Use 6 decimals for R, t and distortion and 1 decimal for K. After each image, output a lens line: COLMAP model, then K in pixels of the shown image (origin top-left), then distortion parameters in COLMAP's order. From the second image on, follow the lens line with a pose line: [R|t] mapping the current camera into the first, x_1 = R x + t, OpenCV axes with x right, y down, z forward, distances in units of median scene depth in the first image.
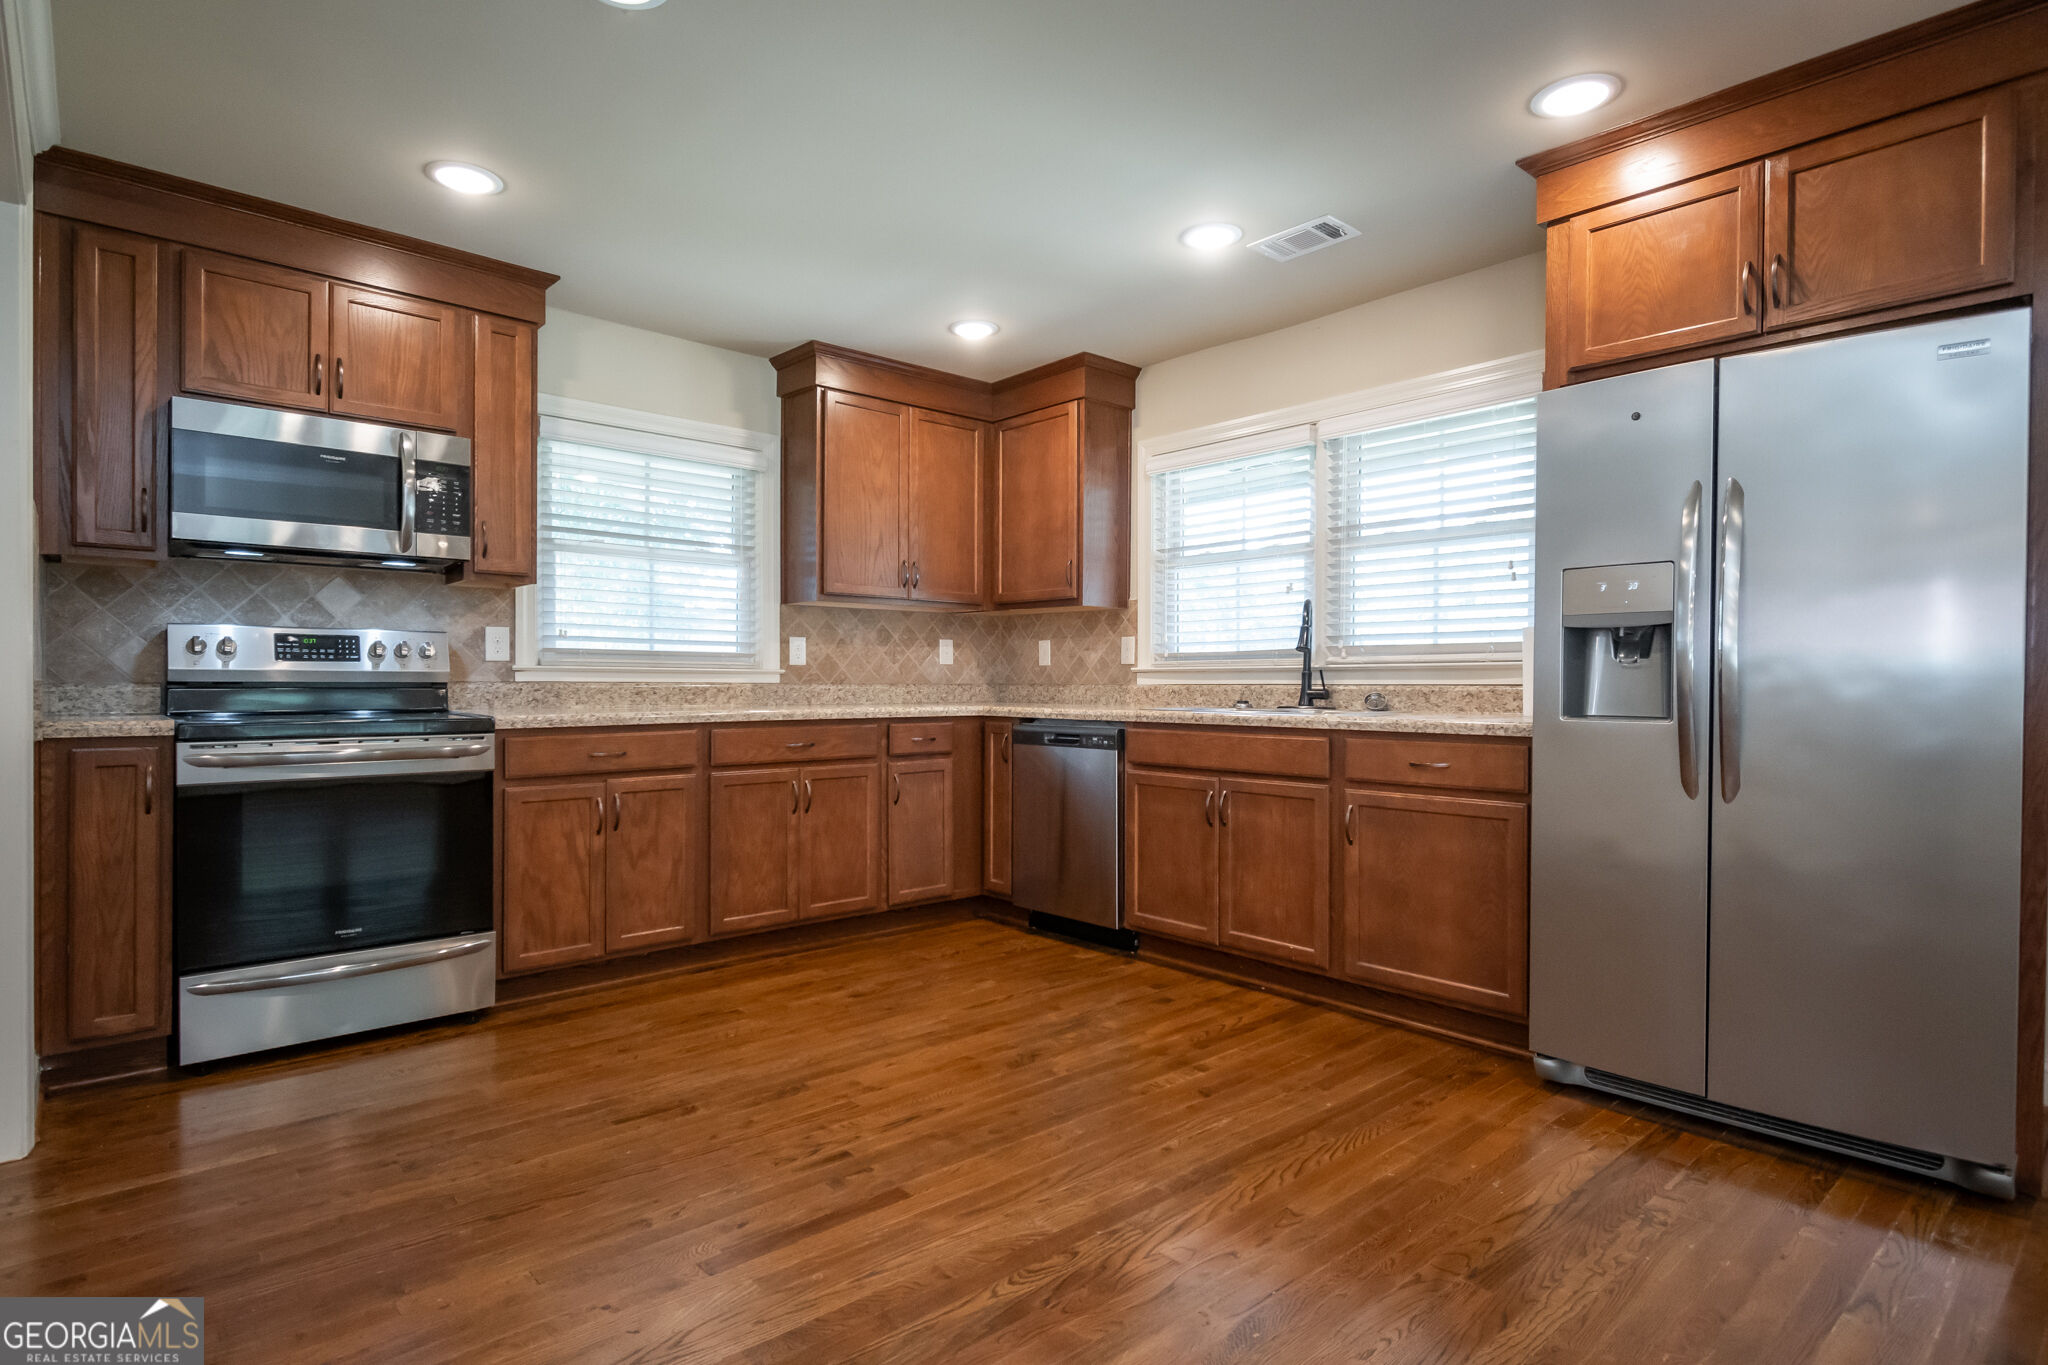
lens RADIAL K [[1051.7, 0, 1024.0], [0, 1051.7, 682.5], [0, 0, 1]] dist [0.001262, 0.000253]
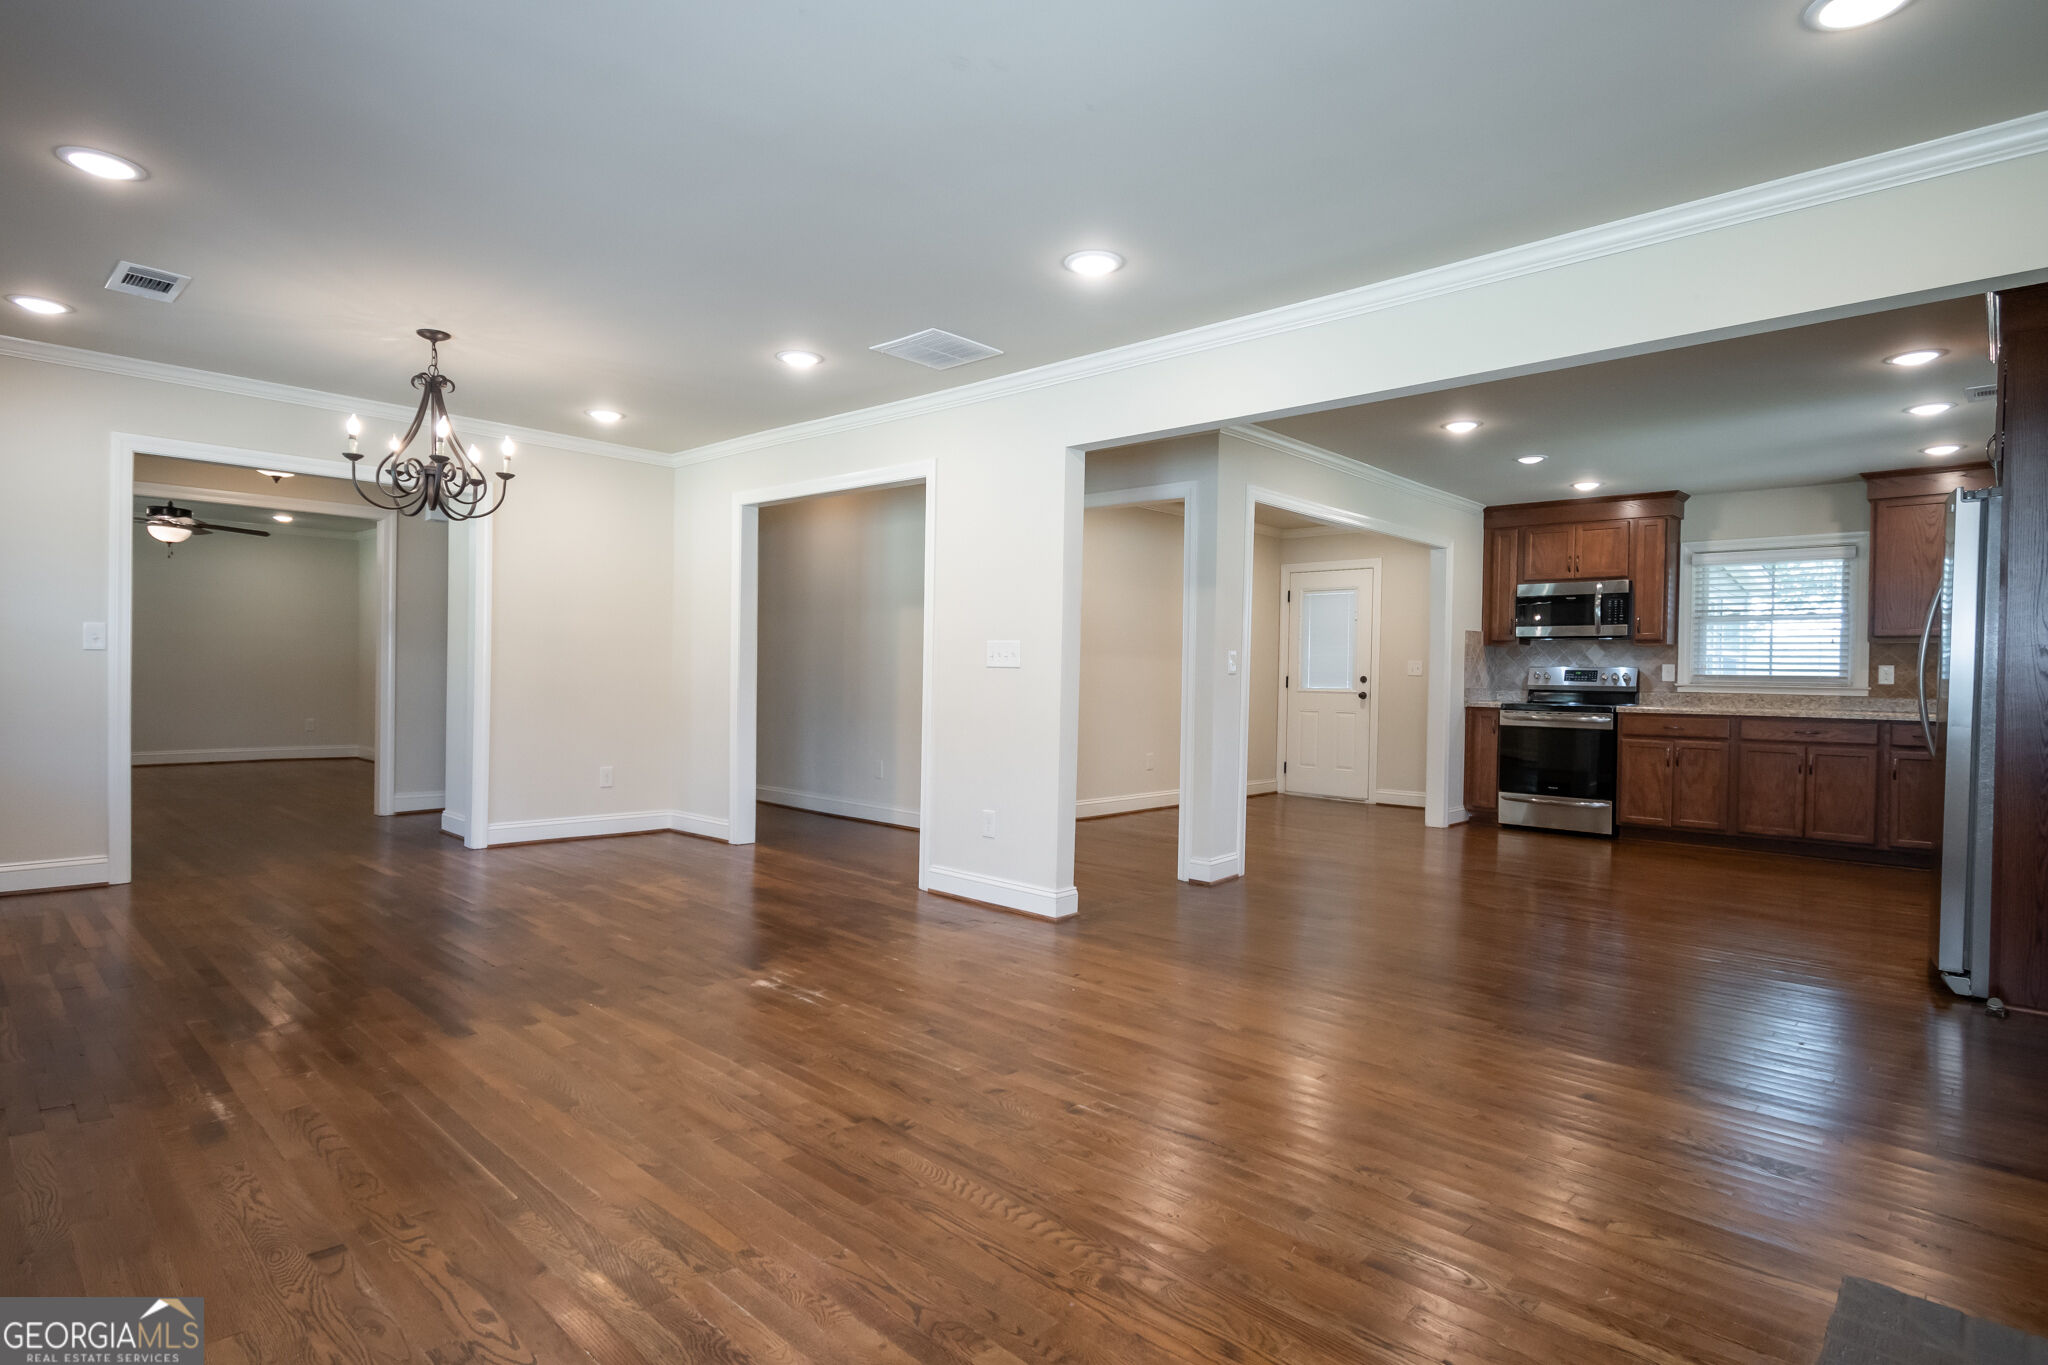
lens RADIAL K [[1051.7, 0, 1024.0], [0, 1051.7, 682.5], [0, 0, 1]] dist [0.001262, 0.000253]
pose [[0.077495, 0.002781, -0.996989, 1.465576], [-0.020468, 0.999790, 0.001197, 0.004319], [0.996783, 0.020314, 0.077536, -0.390043]]
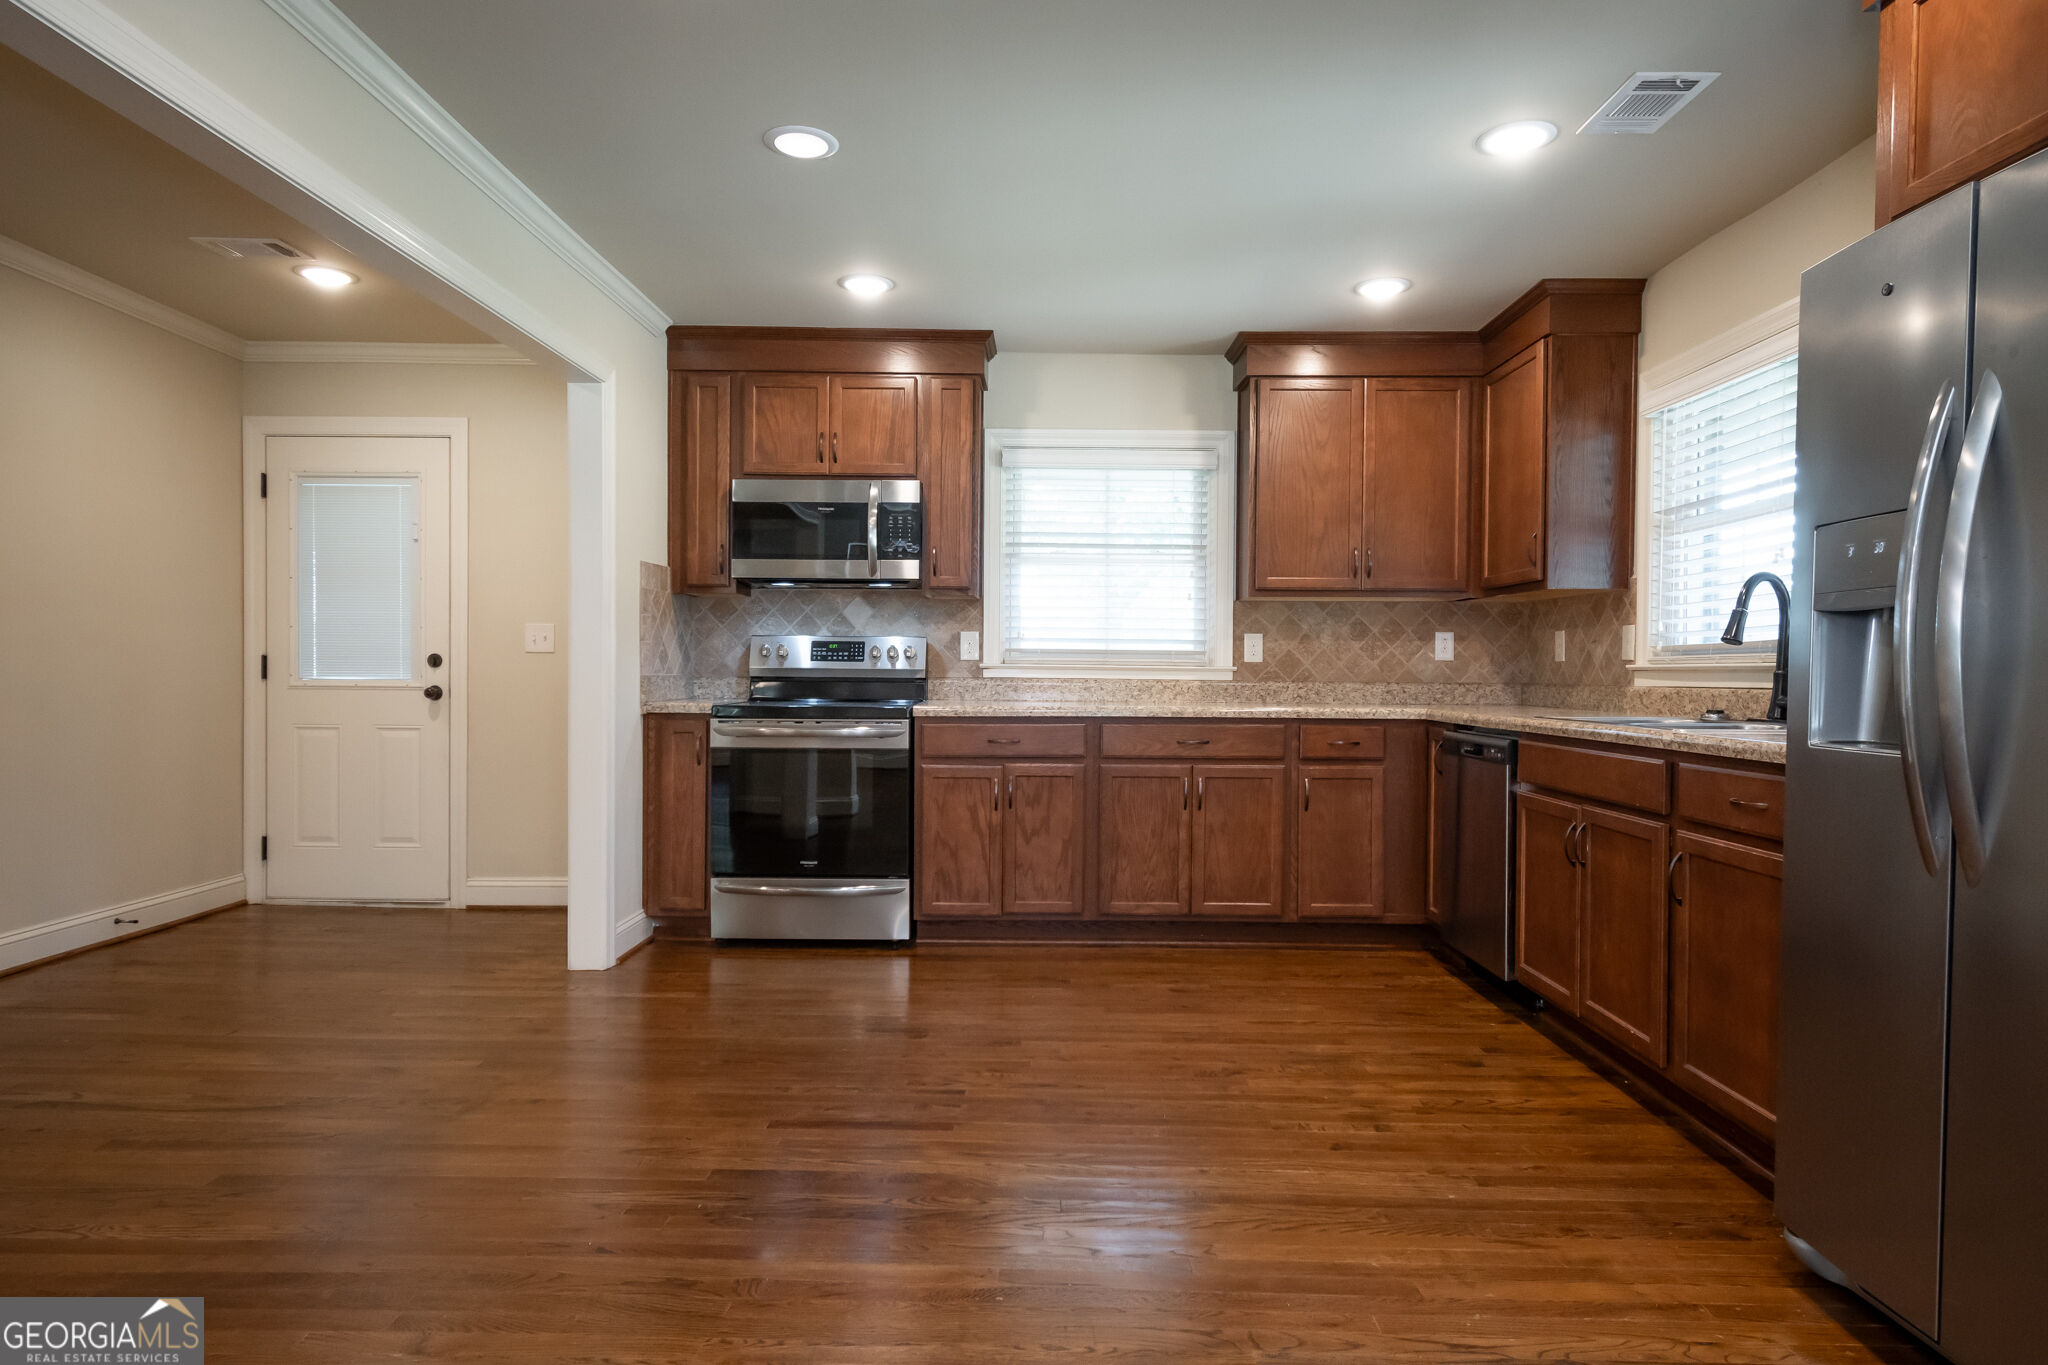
lens RADIAL K [[1180.0, 0, 1028.0], [0, 1180.0, 686.3], [0, 0, 1]] dist [0.000812, -0.001347]
pose [[0.736091, 0.012405, -0.676769, 0.476757], [-0.006245, 0.999914, 0.011536, -0.007046], [0.676854, -0.004265, 0.736105, 0.064384]]
